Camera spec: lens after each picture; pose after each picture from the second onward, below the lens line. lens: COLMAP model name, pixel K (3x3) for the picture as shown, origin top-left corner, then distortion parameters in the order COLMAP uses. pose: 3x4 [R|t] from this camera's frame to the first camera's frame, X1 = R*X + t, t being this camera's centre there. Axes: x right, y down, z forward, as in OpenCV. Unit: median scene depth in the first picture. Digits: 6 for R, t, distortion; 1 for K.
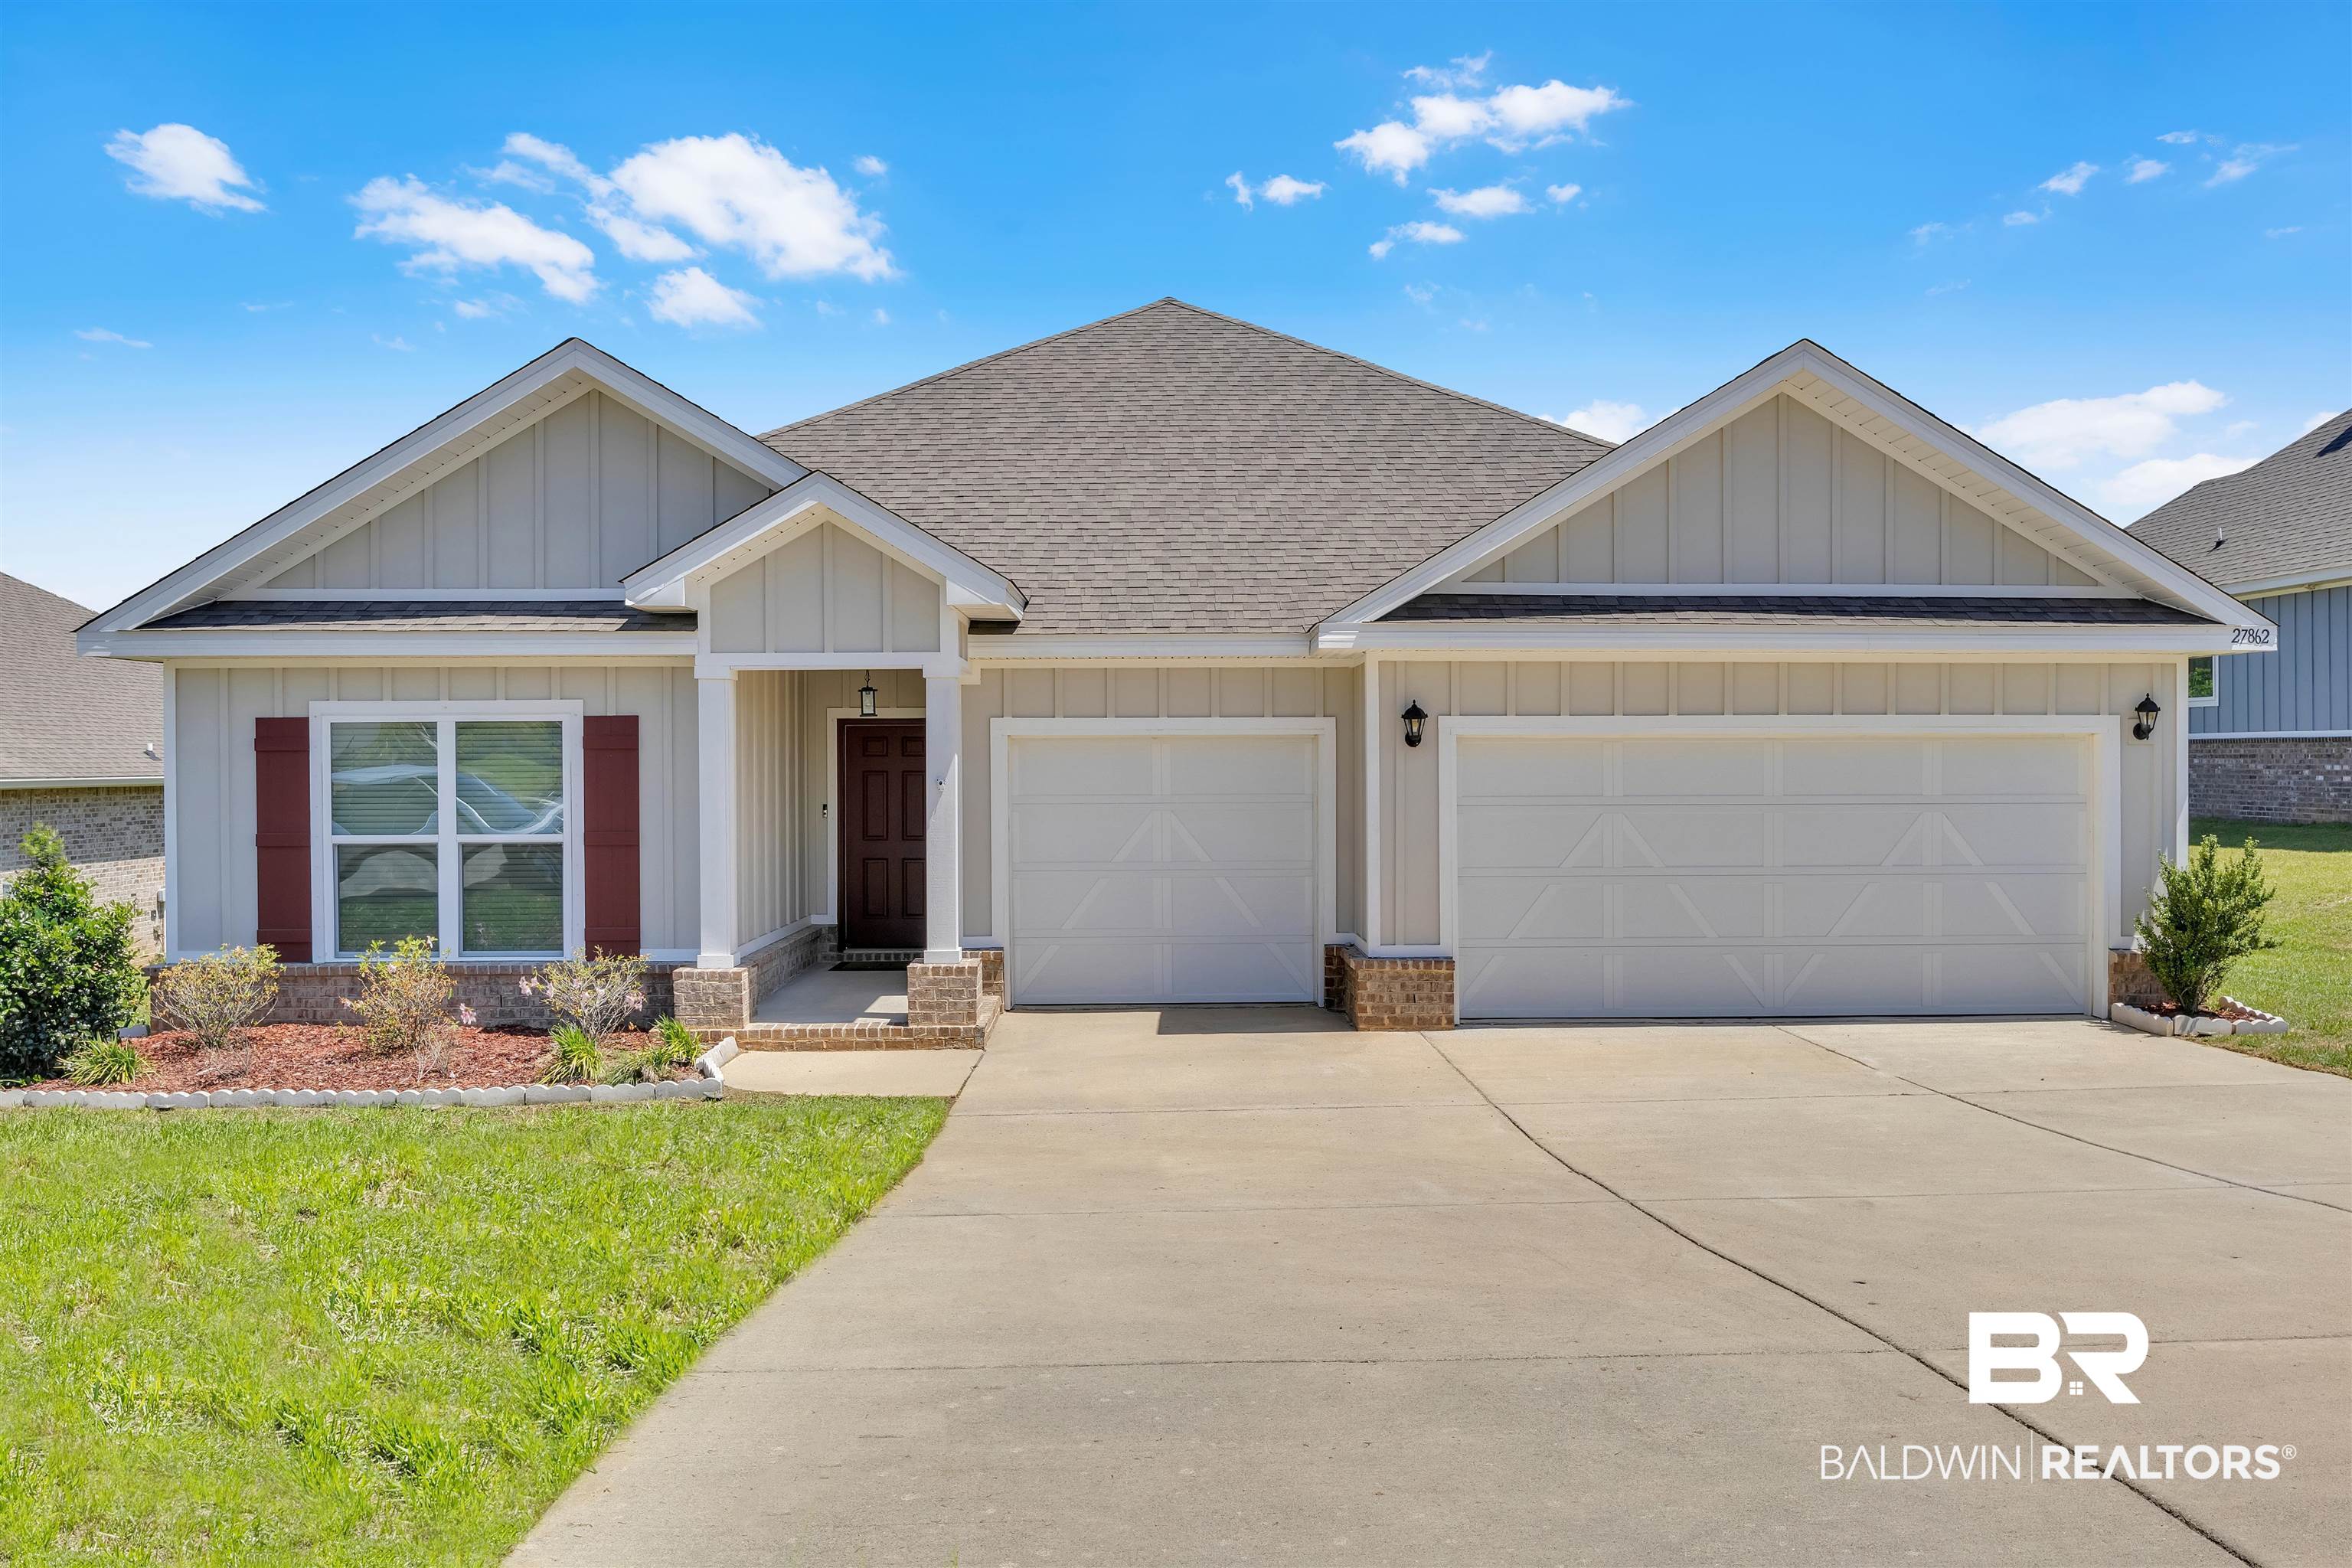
lens RADIAL K [[1630.5, 0, 1175.7], [0, 1630.5, 739.9], [0, 0, 1]] dist [-0.035641, -0.000790]
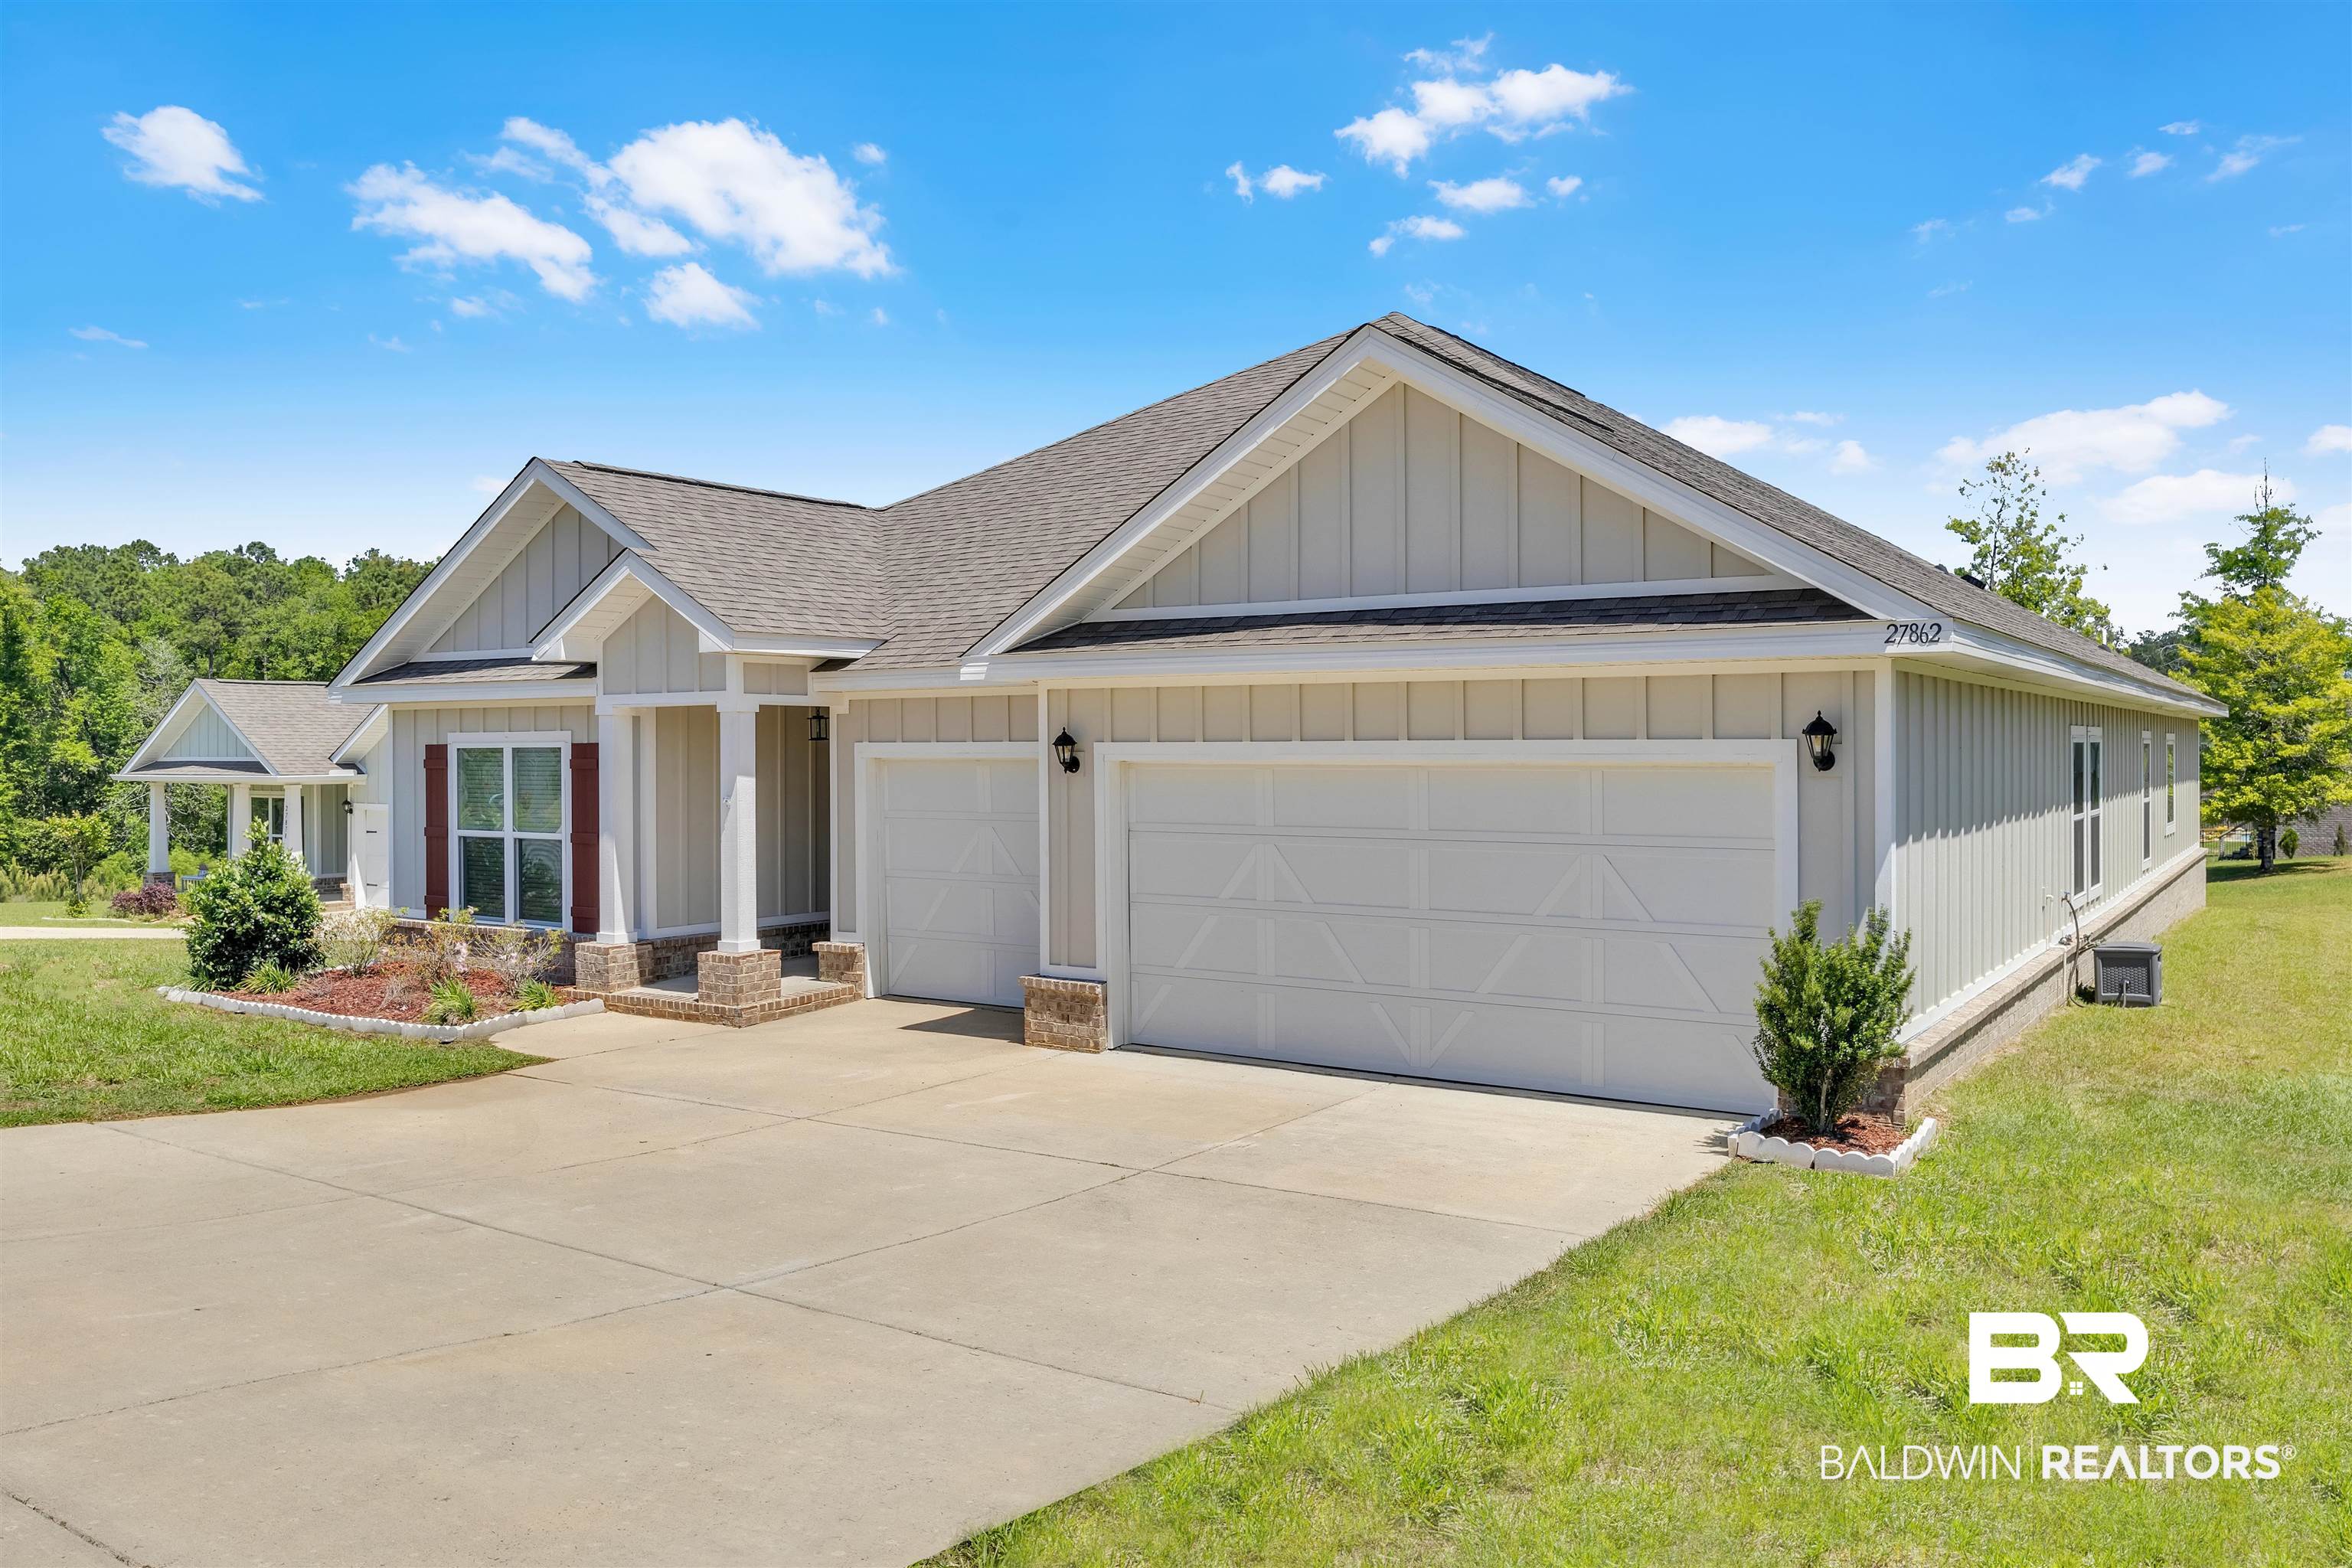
lens RADIAL K [[1630.5, 0, 1175.7], [0, 1630.5, 739.9], [0, 0, 1]] dist [-0.035641, -0.000790]
pose [[0.840660, -0.002934, -0.541556, 0.752526], [0.005656, 0.999978, 0.003362, -0.019399], [0.541534, -0.005889, 0.840658, 0.175879]]
